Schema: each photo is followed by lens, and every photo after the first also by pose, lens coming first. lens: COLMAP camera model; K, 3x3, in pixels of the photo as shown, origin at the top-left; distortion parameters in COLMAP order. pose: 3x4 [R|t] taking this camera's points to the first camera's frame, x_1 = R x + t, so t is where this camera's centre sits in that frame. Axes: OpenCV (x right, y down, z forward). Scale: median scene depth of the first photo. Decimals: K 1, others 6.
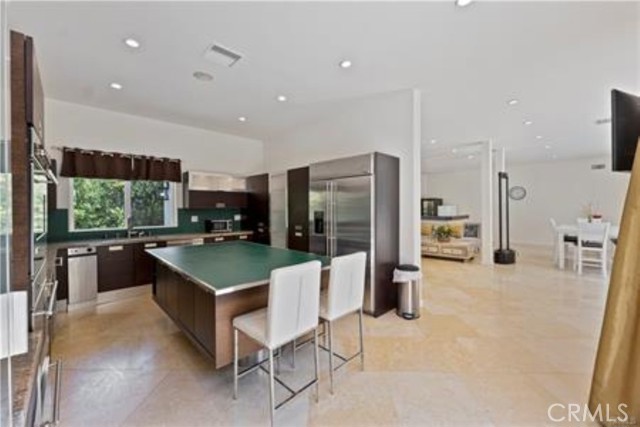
lens RADIAL K [[259.3, 0, 316.8], [0, 259.3, 211.1], [0, 0, 1]] dist [0.001868, -0.000206]
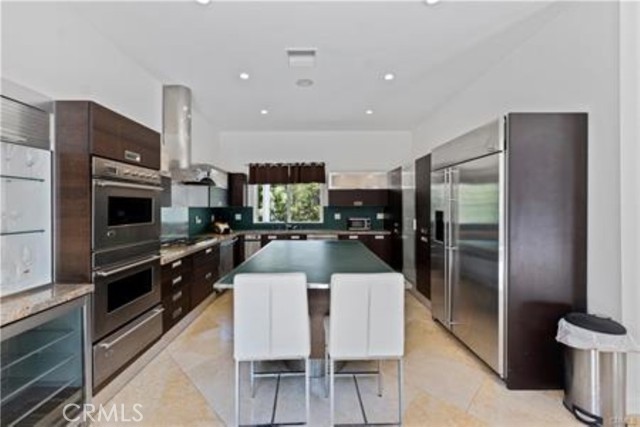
lens RADIAL K [[259.3, 0, 317.7], [0, 259.3, 208.8], [0, 0, 1]] dist [0.001868, -0.000206]
pose [[0.720459, 0.007500, -0.693457, 0.245489], [-0.007386, 0.999968, 0.003140, -0.004701], [0.693458, 0.002860, 0.720491, 0.194860]]
